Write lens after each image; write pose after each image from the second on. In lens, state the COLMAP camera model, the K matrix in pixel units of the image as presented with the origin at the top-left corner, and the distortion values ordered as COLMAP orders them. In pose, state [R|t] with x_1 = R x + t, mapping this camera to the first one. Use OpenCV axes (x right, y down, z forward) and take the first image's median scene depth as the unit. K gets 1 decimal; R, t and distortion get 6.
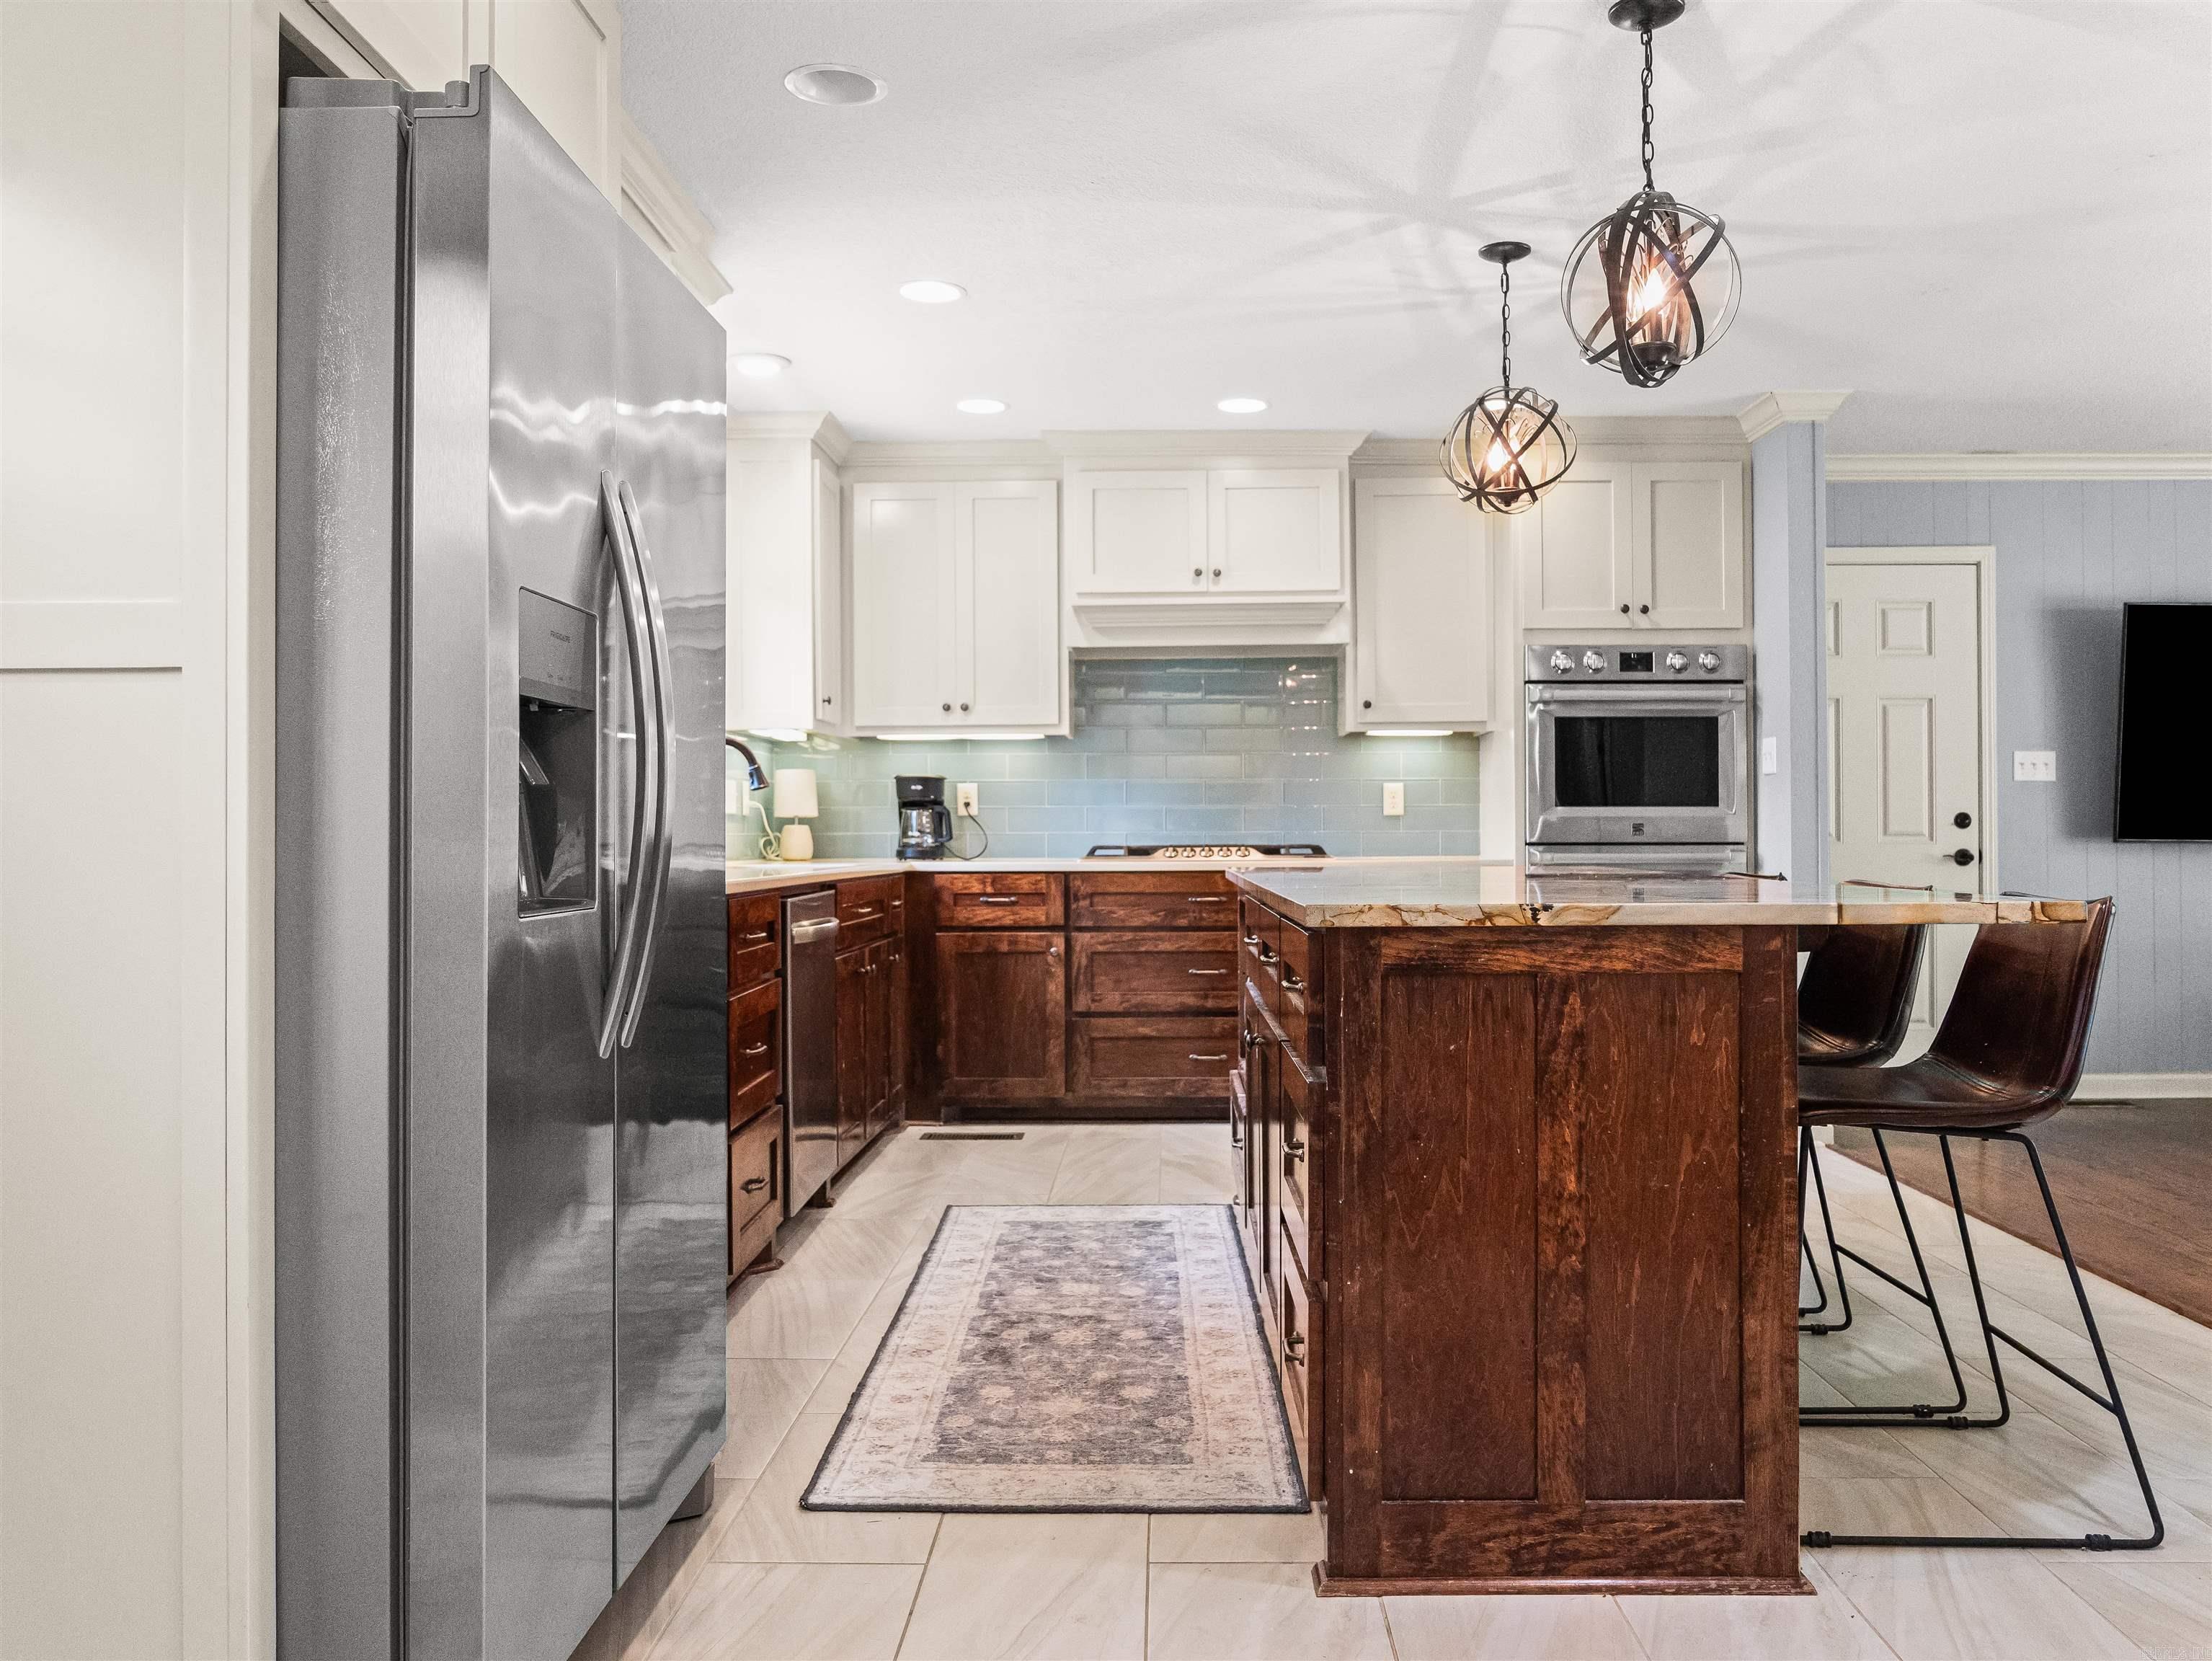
lens RADIAL K [[1712.1, 0, 1155.9], [0, 1712.1, 821.7], [0, 0, 1]] dist [-0.011558, 0.005972]
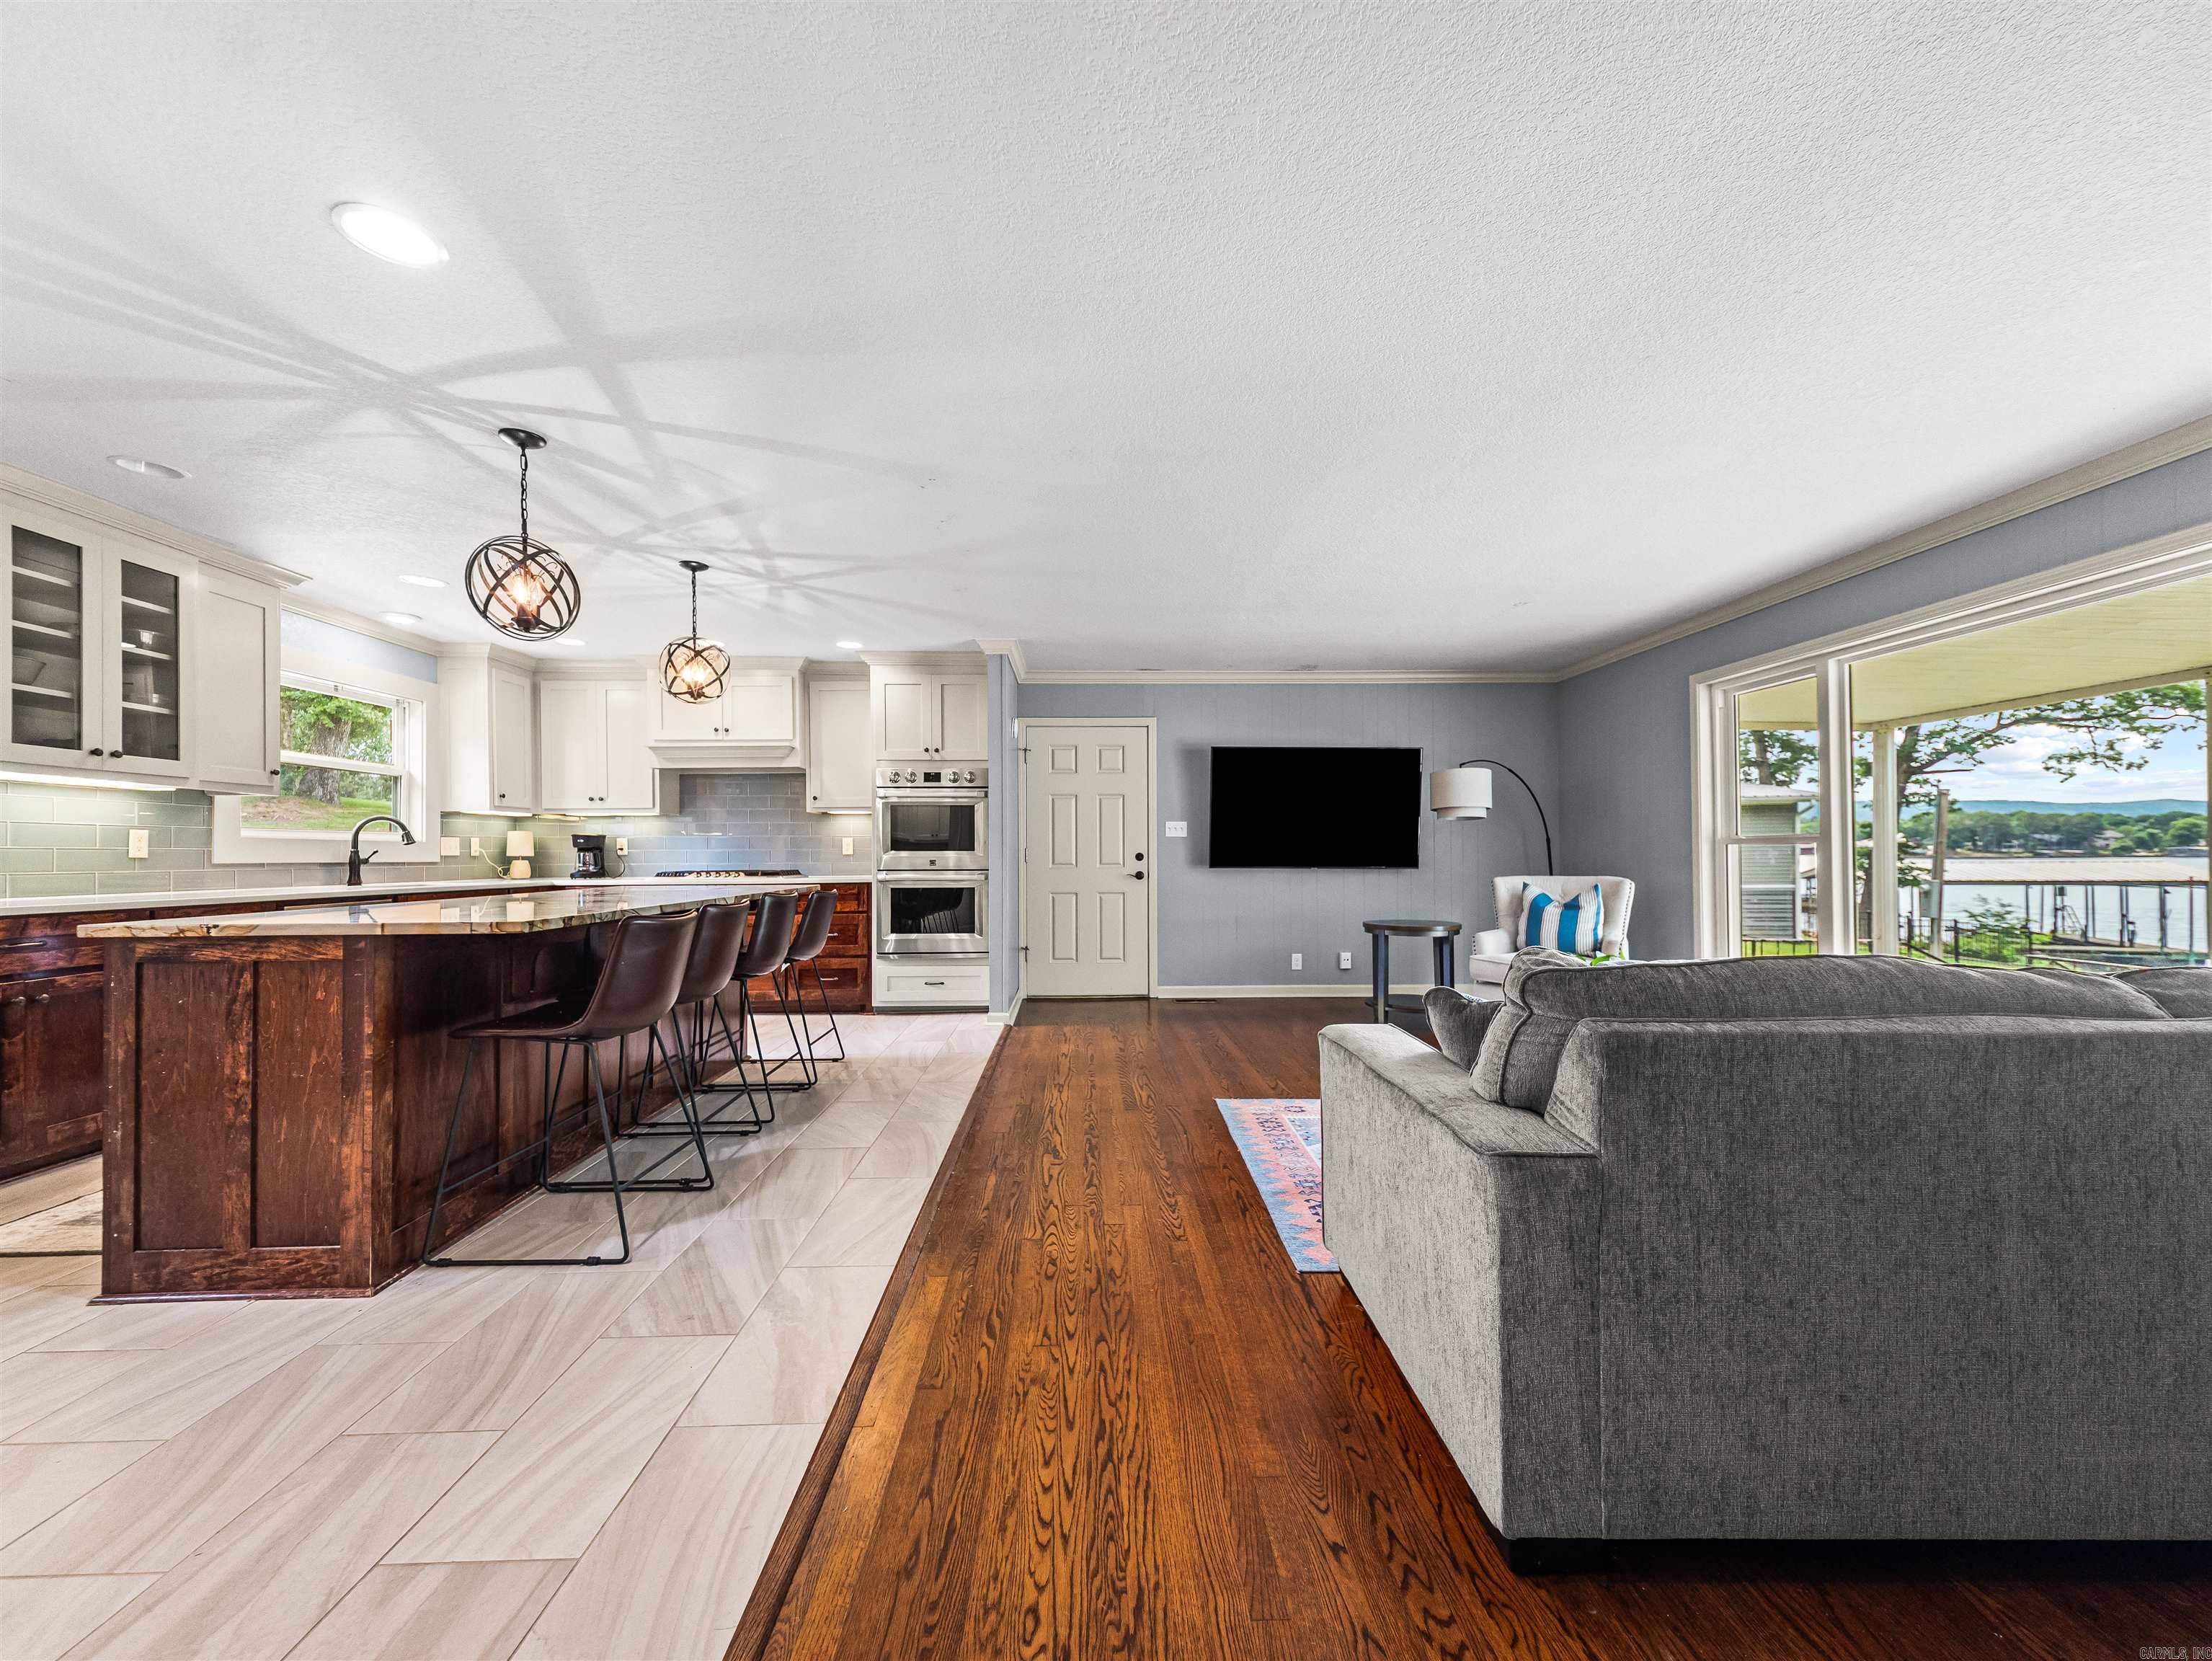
lens RADIAL K [[863.7, 0, 1102.3], [0, 863.7, 849.0], [0, 0, 1]] dist [0.031043, -0.009493]
pose [[0.999445, -0.001250, 0.033297, 0.689240], [0.001192, 0.999998, 0.001760, -0.019950], [-0.033299, -0.001720, 0.999444, 0.011942]]
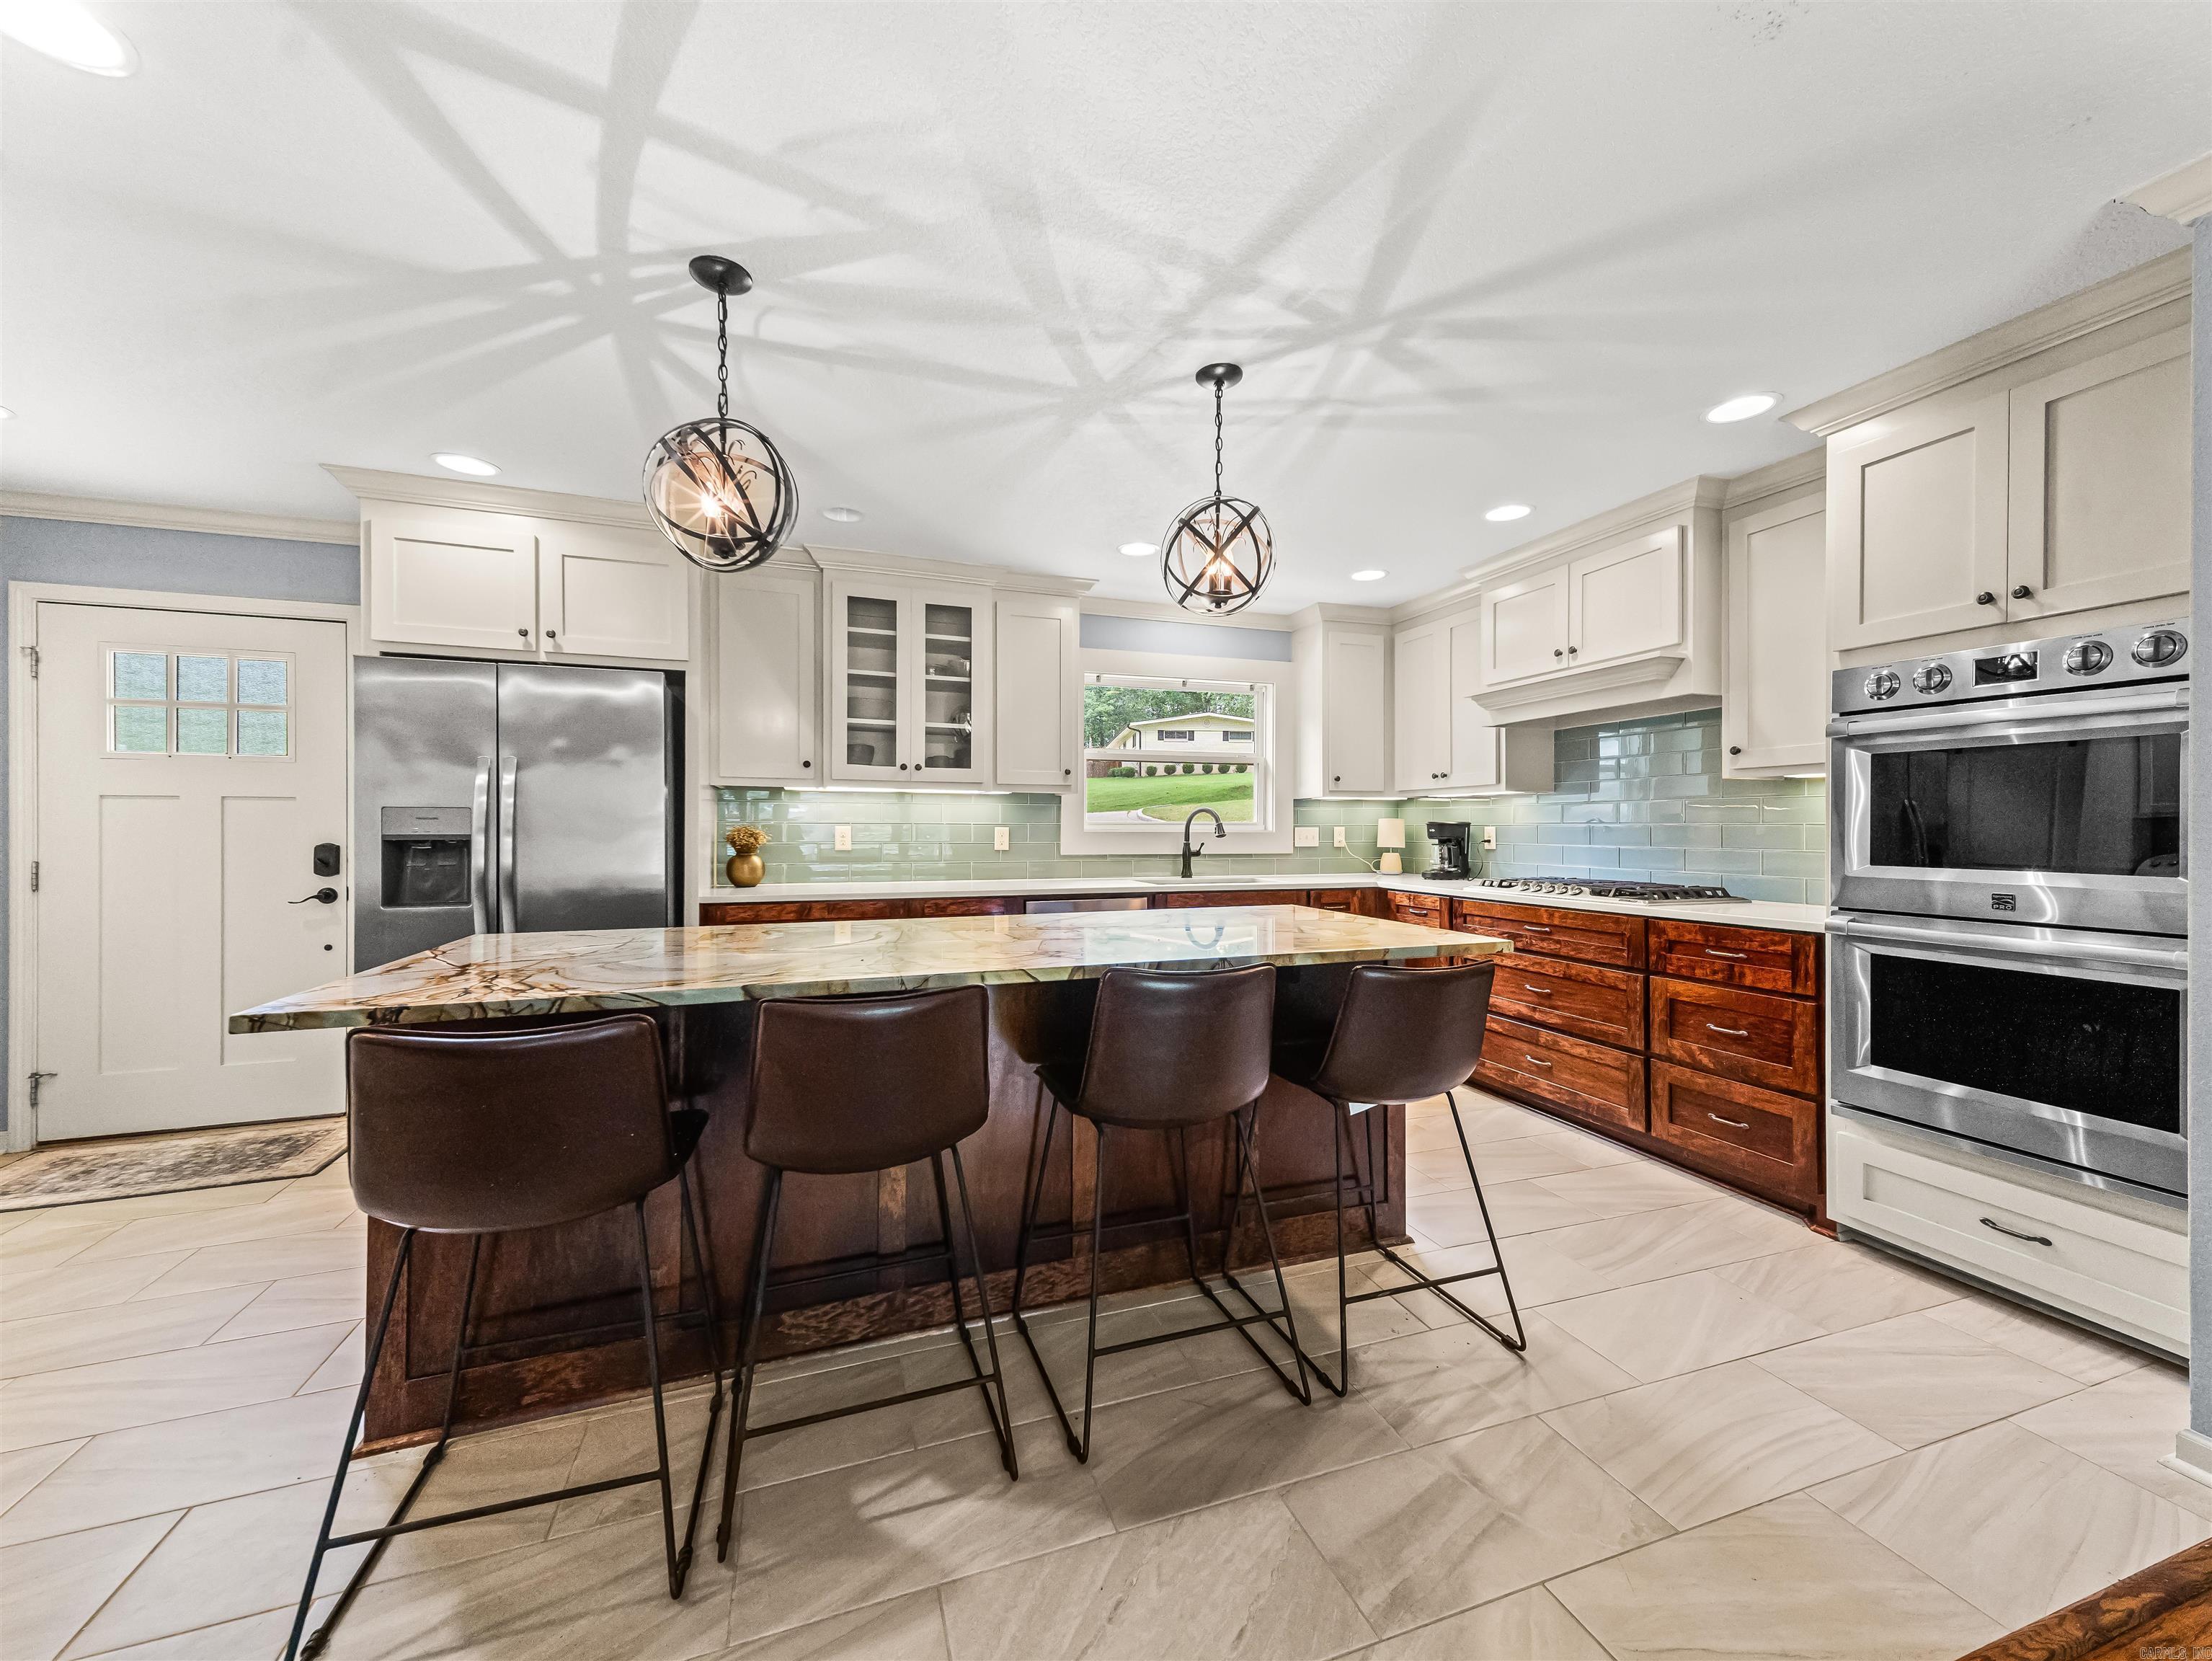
lens RADIAL K [[850.4, 0, 1108.6], [0, 850.4, 827.3], [0, 0, 1]] dist [0.030780, -0.007902]
pose [[0.339799, 0.003984, -0.940489, 0.775369], [0.004798, 0.999971, 0.005970, -0.047944], [0.940486, -0.006541, 0.339770, 0.813361]]
